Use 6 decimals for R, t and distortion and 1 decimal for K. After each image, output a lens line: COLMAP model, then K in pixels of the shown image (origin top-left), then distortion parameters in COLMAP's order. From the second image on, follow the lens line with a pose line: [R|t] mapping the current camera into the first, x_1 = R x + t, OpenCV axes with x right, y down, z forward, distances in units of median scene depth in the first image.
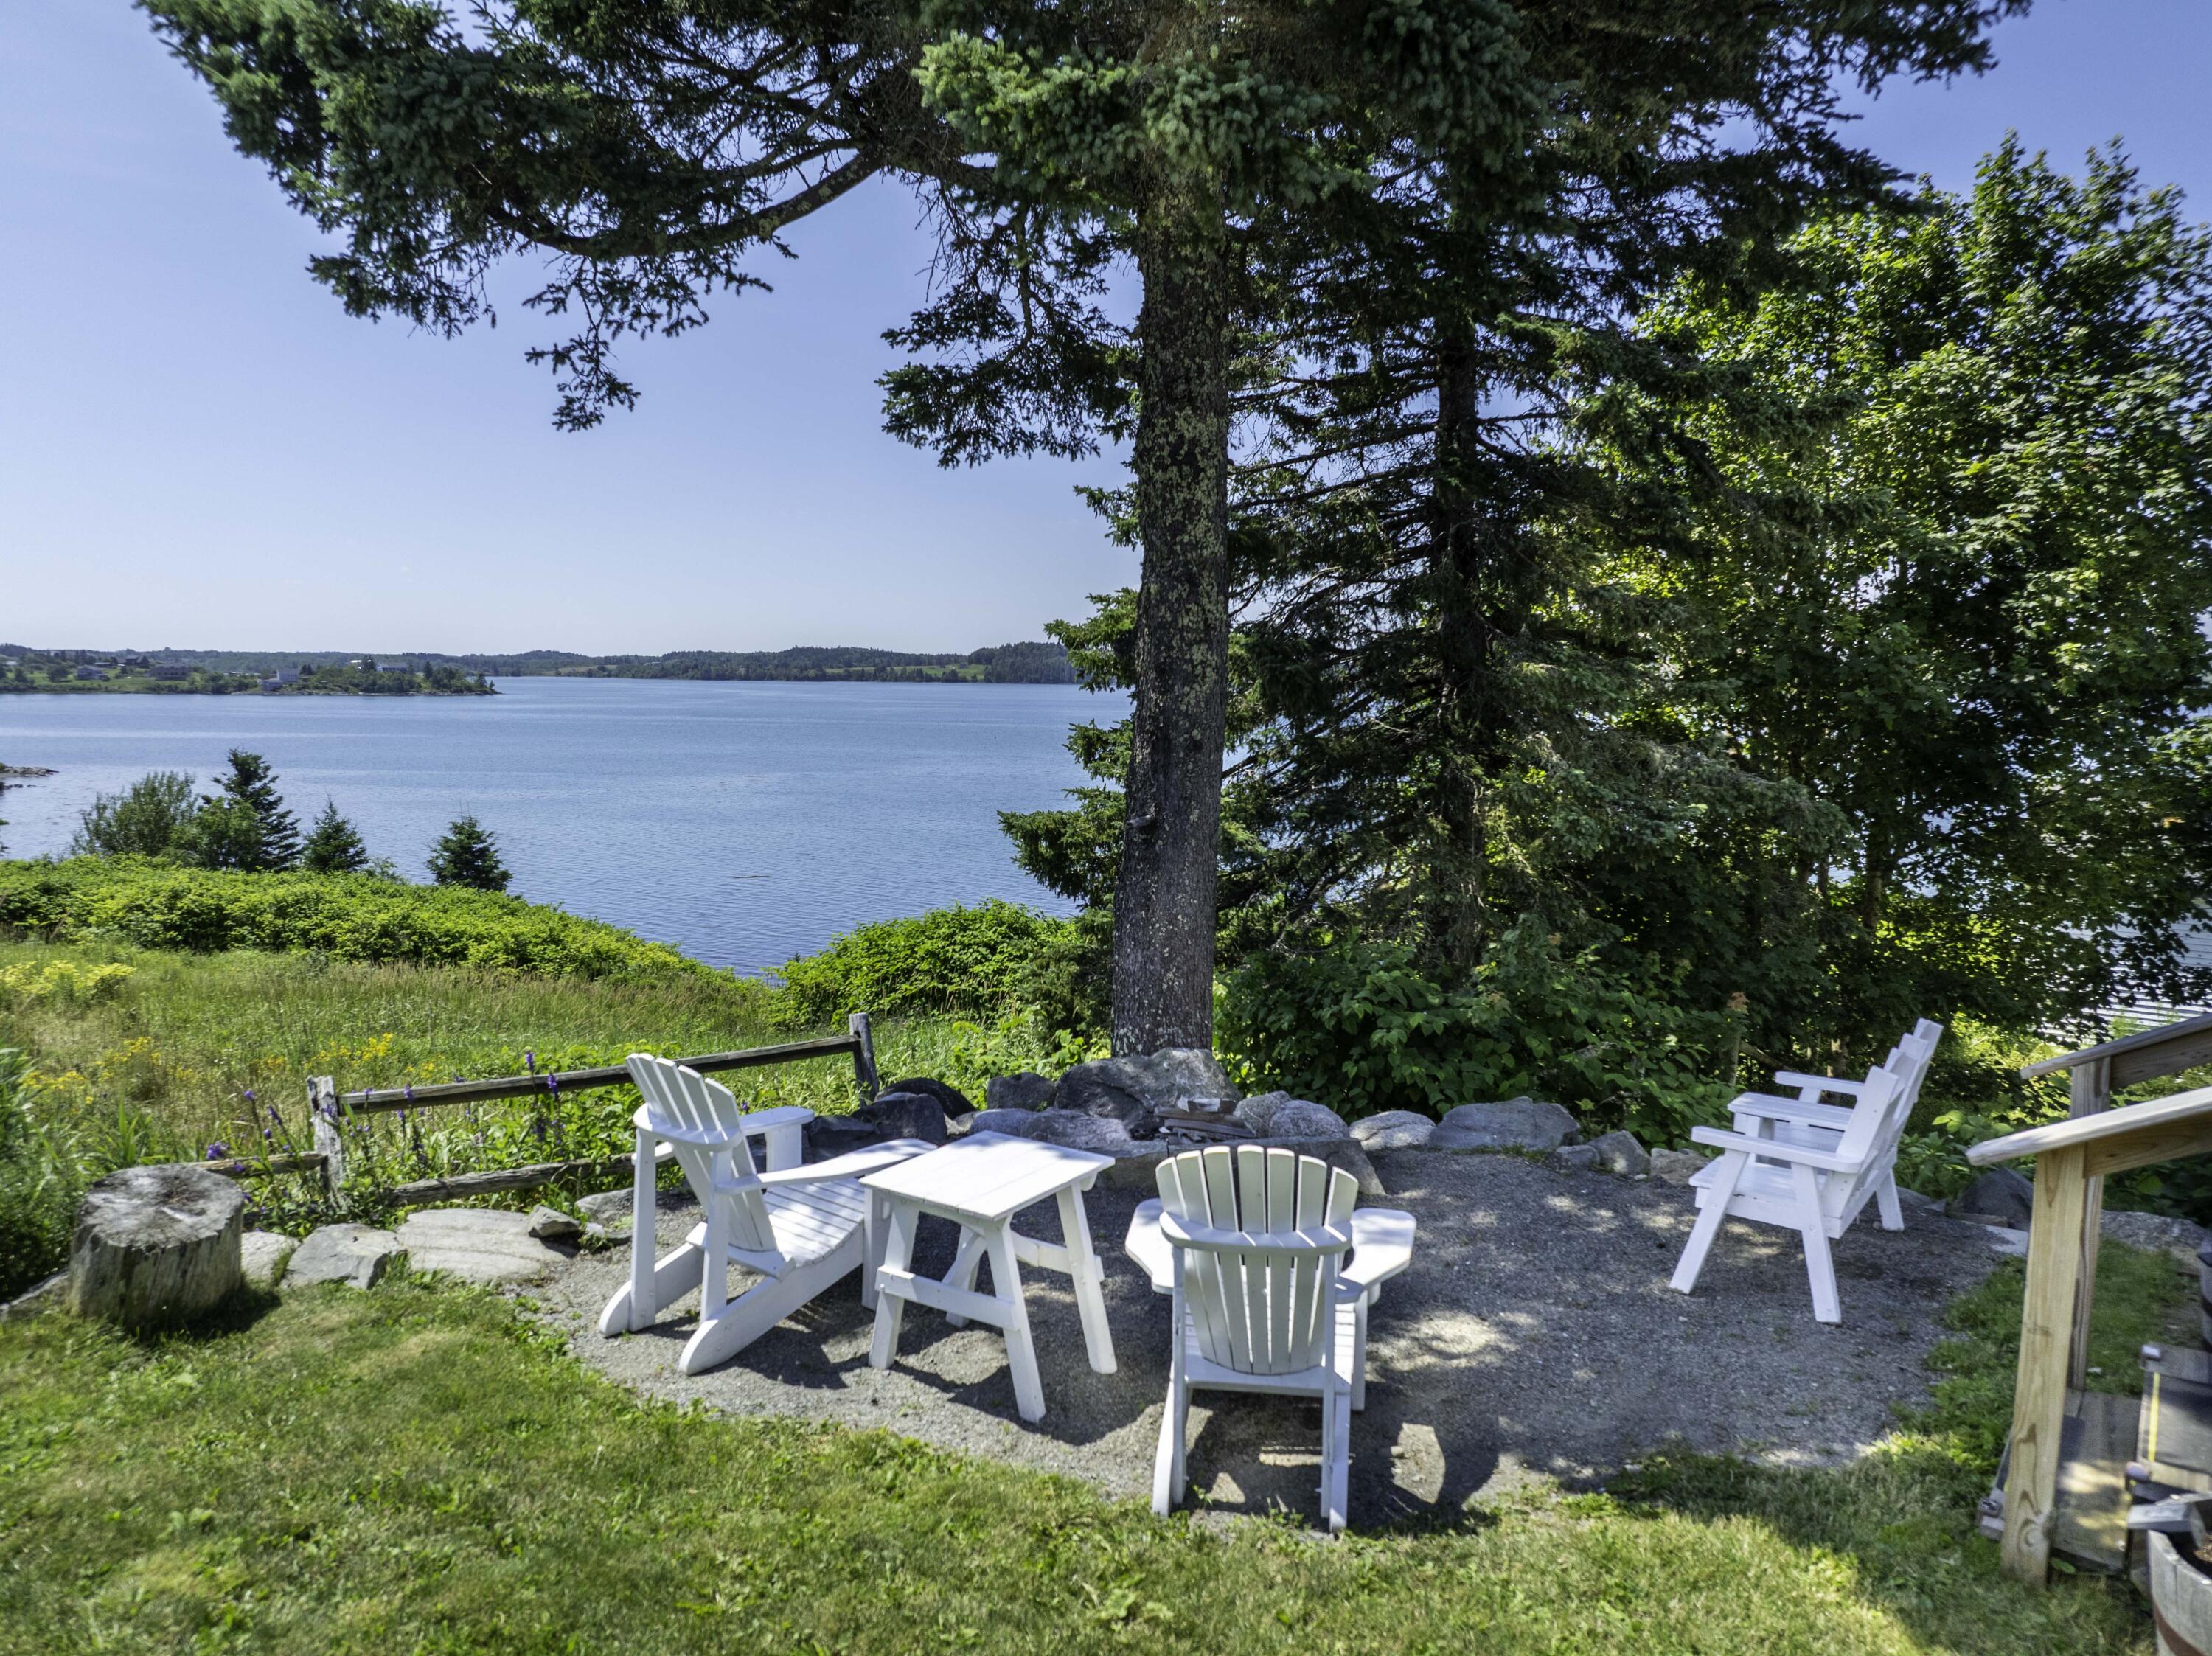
lens RADIAL K [[1560.6, 0, 1082.6], [0, 1560.6, 829.5], [0, 0, 1]] dist [-0.046007, 0.023512]
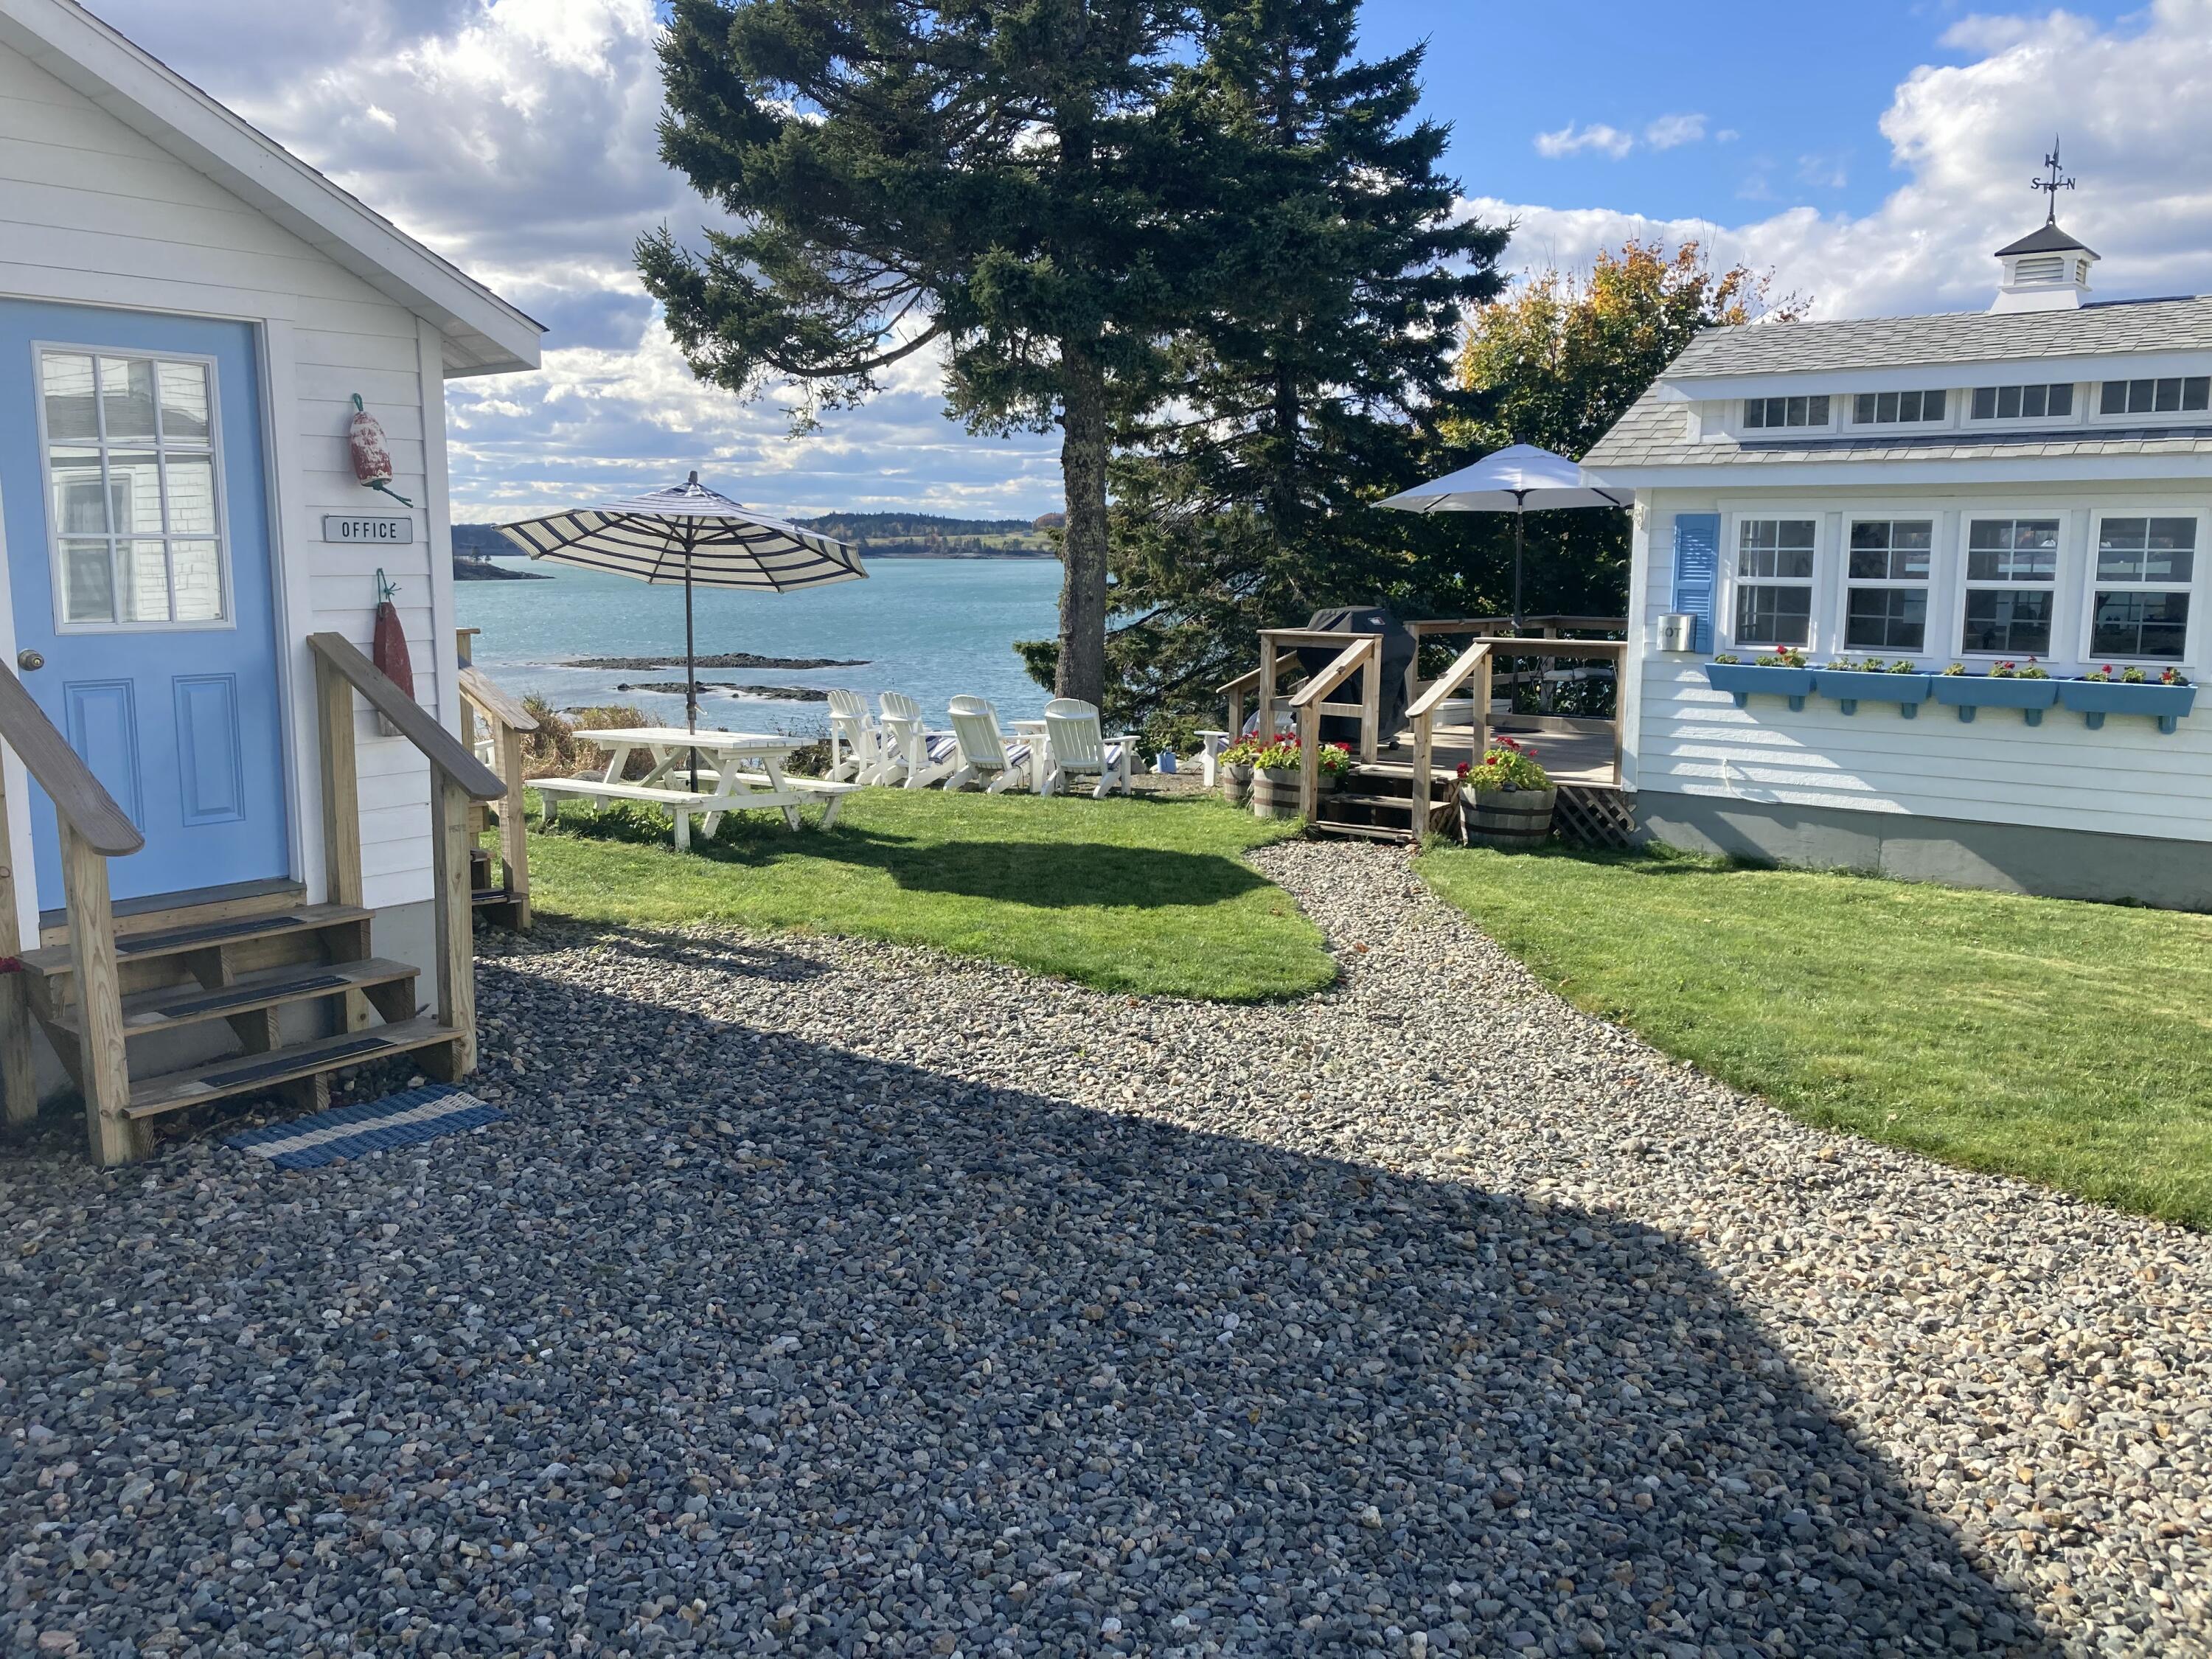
lens RADIAL K [[1837.9, 0, 1104.1], [0, 1837.9, 798.8], [0, 0, 1]] dist [0.028755, -0.025162]
pose [[0.999336, -0.004484, -0.036153, 0.021808], [0.005880, 0.999237, 0.038615, 0.014838], [0.035952, -0.038802, 0.998600, -0.181702]]
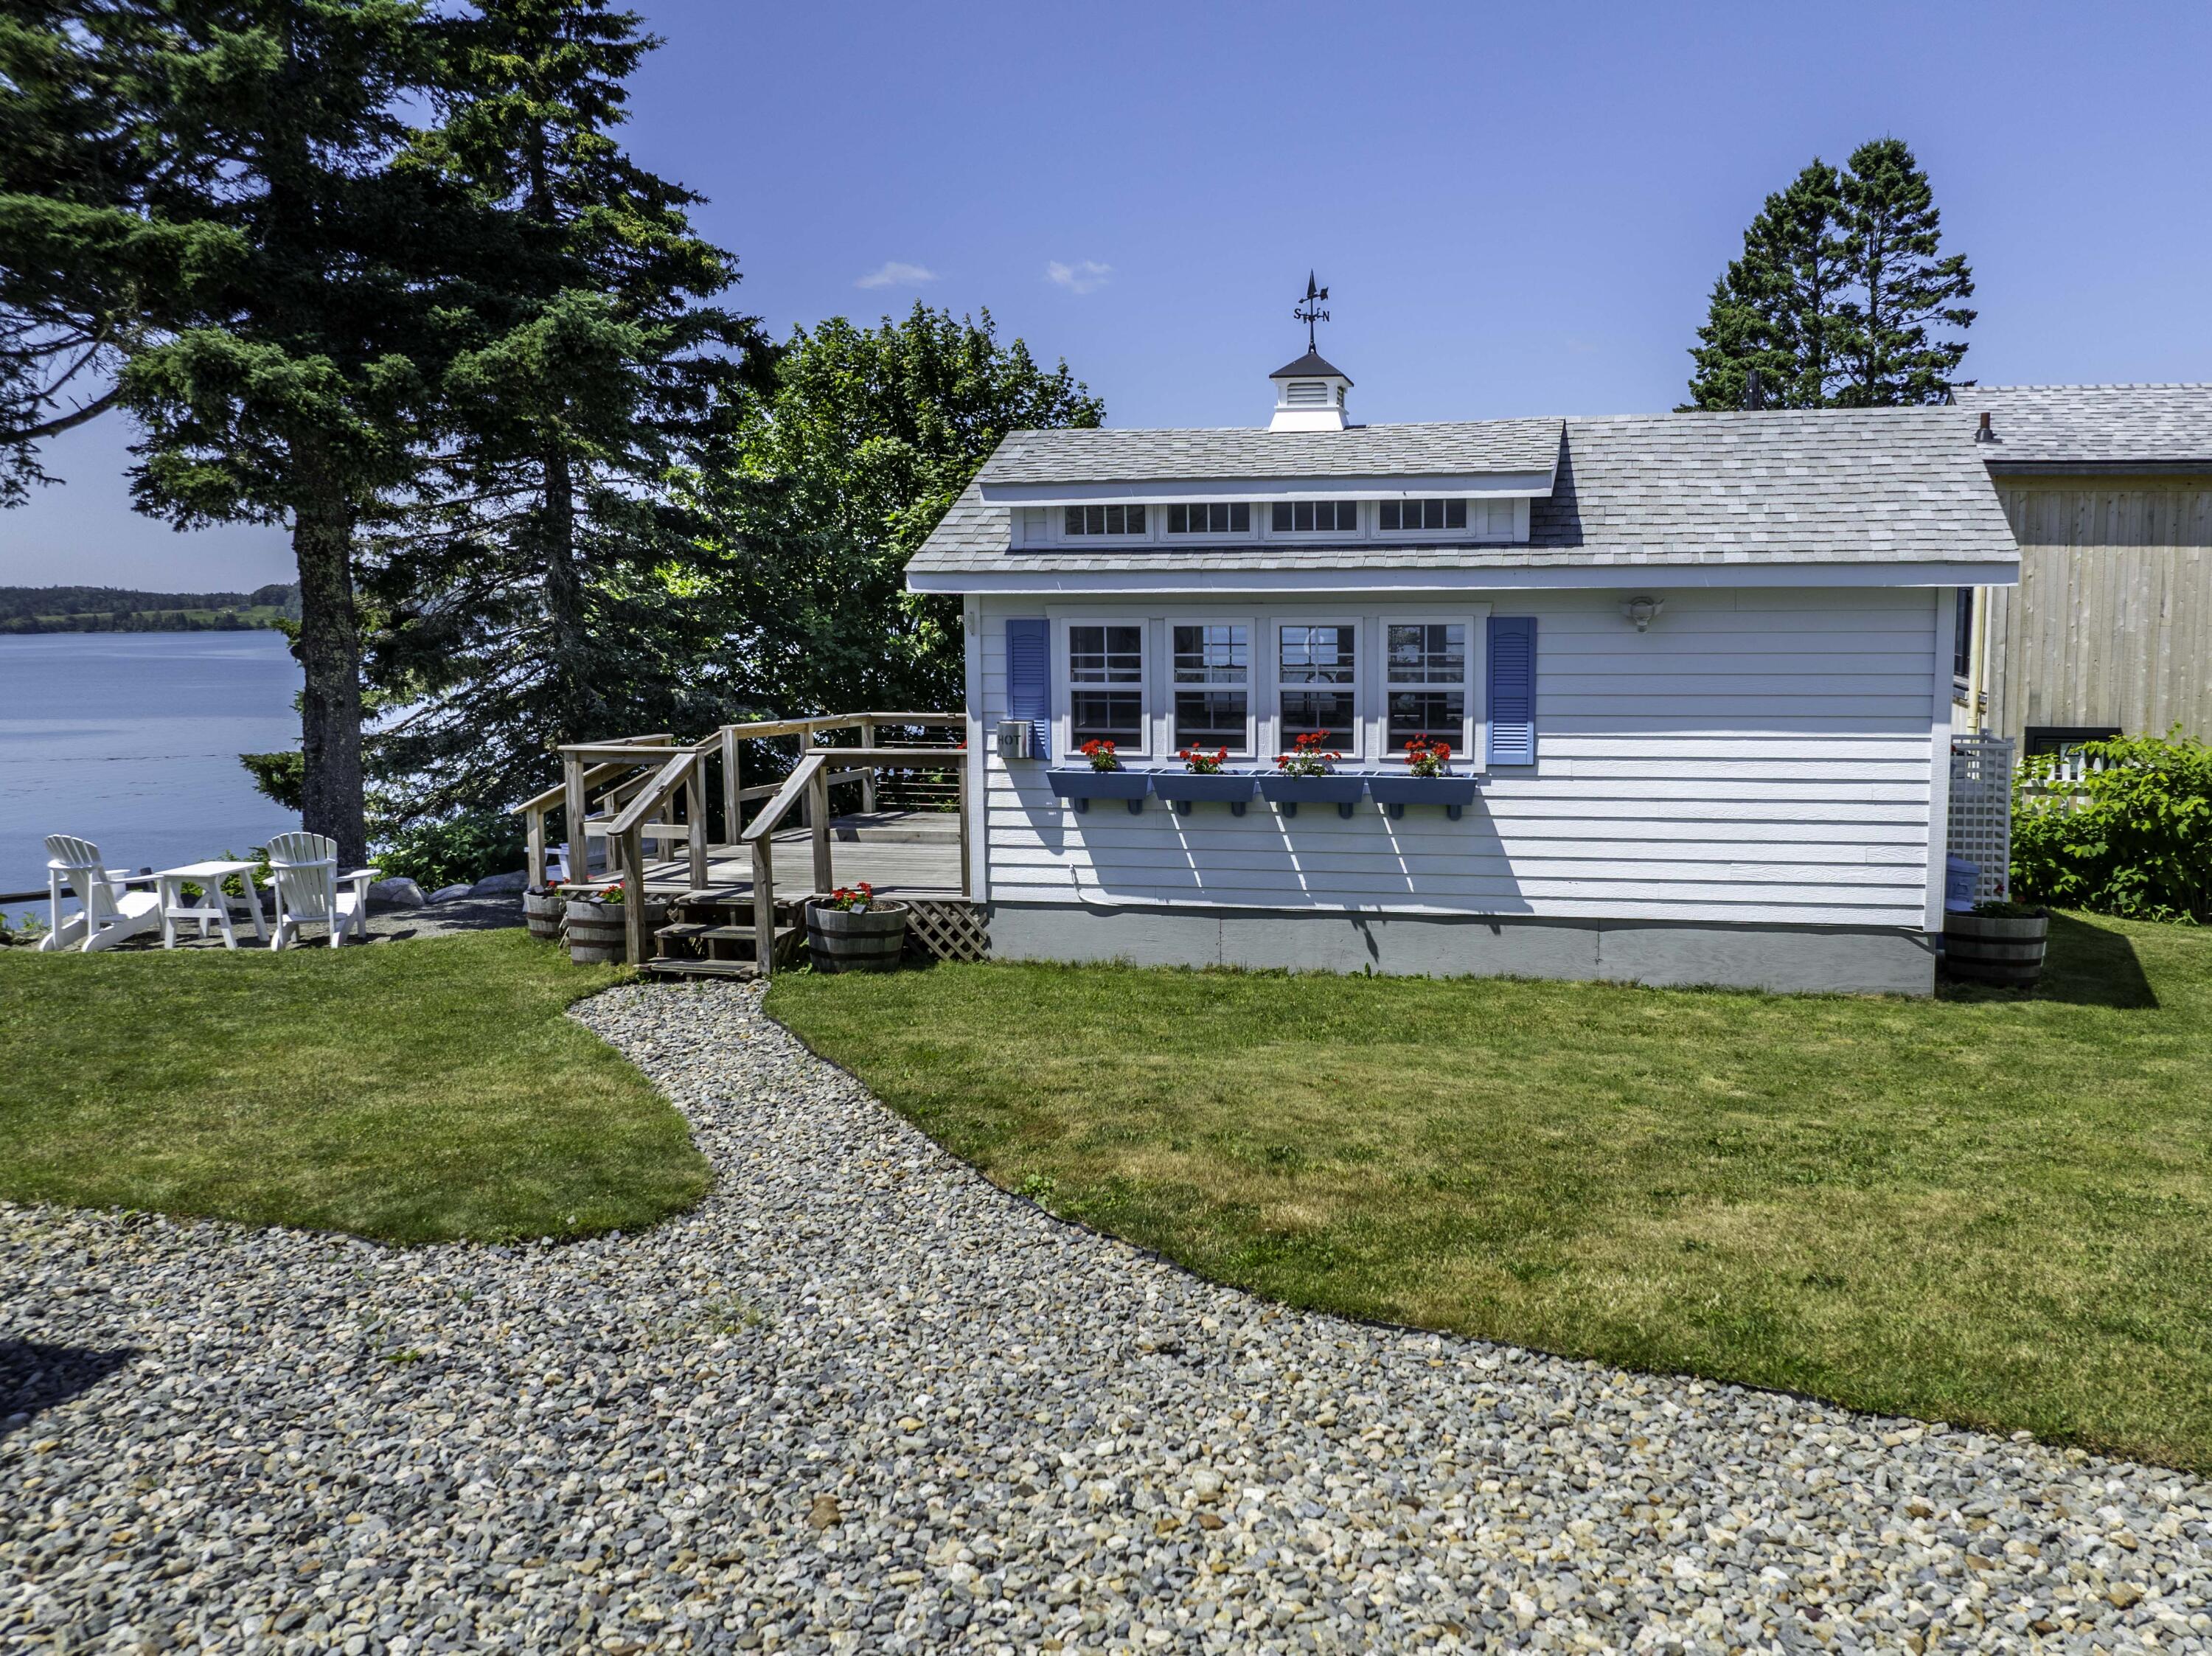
lens RADIAL K [[1775.7, 0, 1271.3], [0, 1775.7, 816.8], [0, 0, 1]] dist [-0.038758, 0.010274]
pose [[0.900087, -0.069581, 0.430118, 0.019273], [0.061071, 0.997568, 0.033579, 0.009288], [-0.431408, -0.003956, 0.902148, -0.165104]]
